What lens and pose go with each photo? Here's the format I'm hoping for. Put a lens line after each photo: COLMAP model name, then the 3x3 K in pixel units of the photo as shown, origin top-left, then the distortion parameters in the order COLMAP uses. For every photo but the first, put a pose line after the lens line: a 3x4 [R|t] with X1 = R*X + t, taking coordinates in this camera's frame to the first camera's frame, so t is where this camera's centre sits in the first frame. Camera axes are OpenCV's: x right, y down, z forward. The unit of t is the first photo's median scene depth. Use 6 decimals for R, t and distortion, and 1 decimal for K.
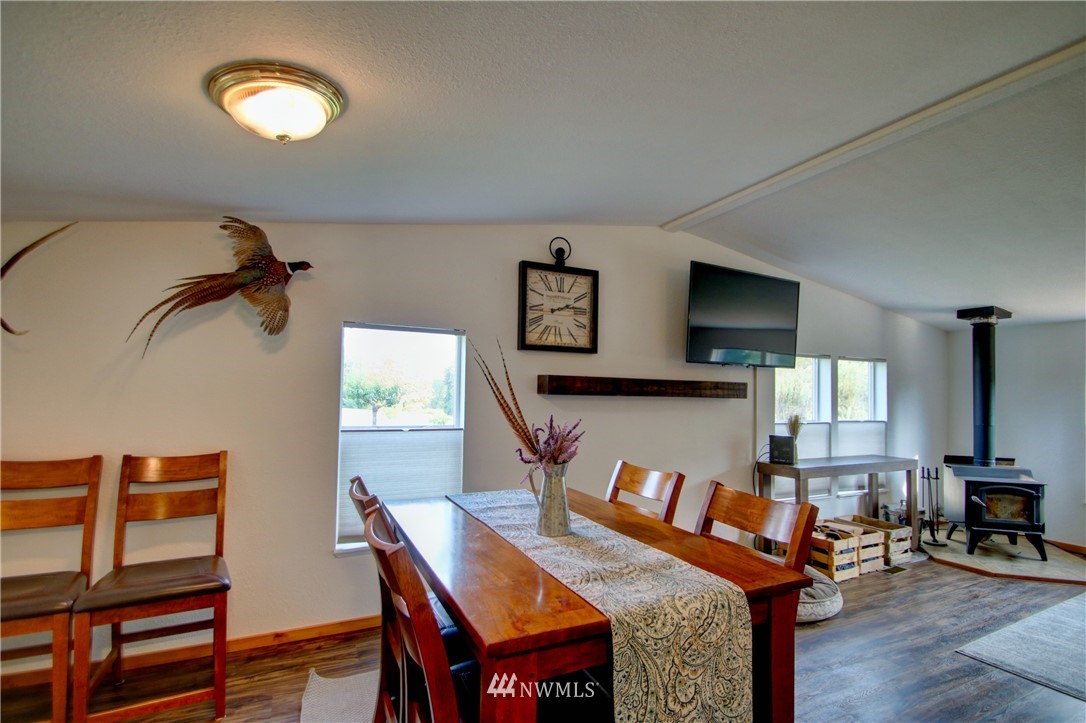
lens RADIAL K [[510.1, 0, 550.4], [0, 510.1, 378.3], [0, 0, 1]] dist [0.020294, -0.021569]
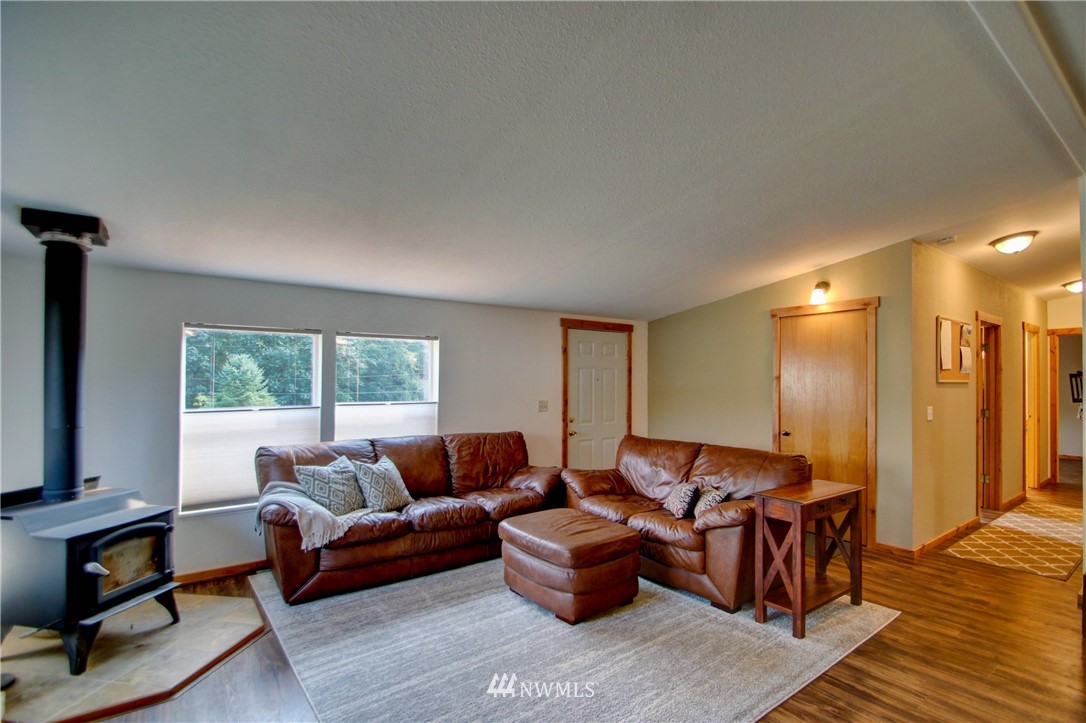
lens RADIAL K [[510.1, 0, 550.4], [0, 510.1, 378.3], [0, 0, 1]] dist [0.020294, -0.021569]
pose [[-0.183584, -0.009263, 0.982960, 0.249024], [-0.028685, 0.999580, 0.004062, 0.025484], [-0.982585, -0.027451, -0.183773, 0.710434]]
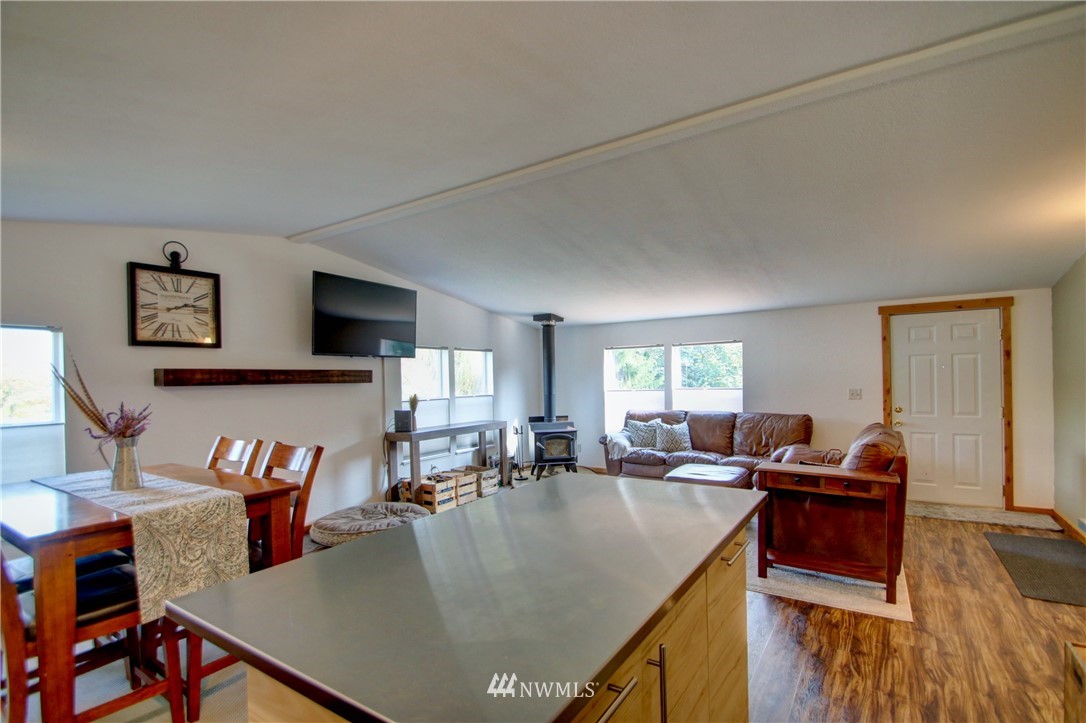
lens RADIAL K [[510.1, 0, 550.4], [0, 510.1, 378.3], [0, 0, 1]] dist [0.020294, -0.021569]
pose [[0.859718, -0.035072, 0.509564, 0.126939], [0.020658, 0.999211, 0.033920, -0.004975], [-0.510351, -0.018635, 0.859764, -0.318258]]
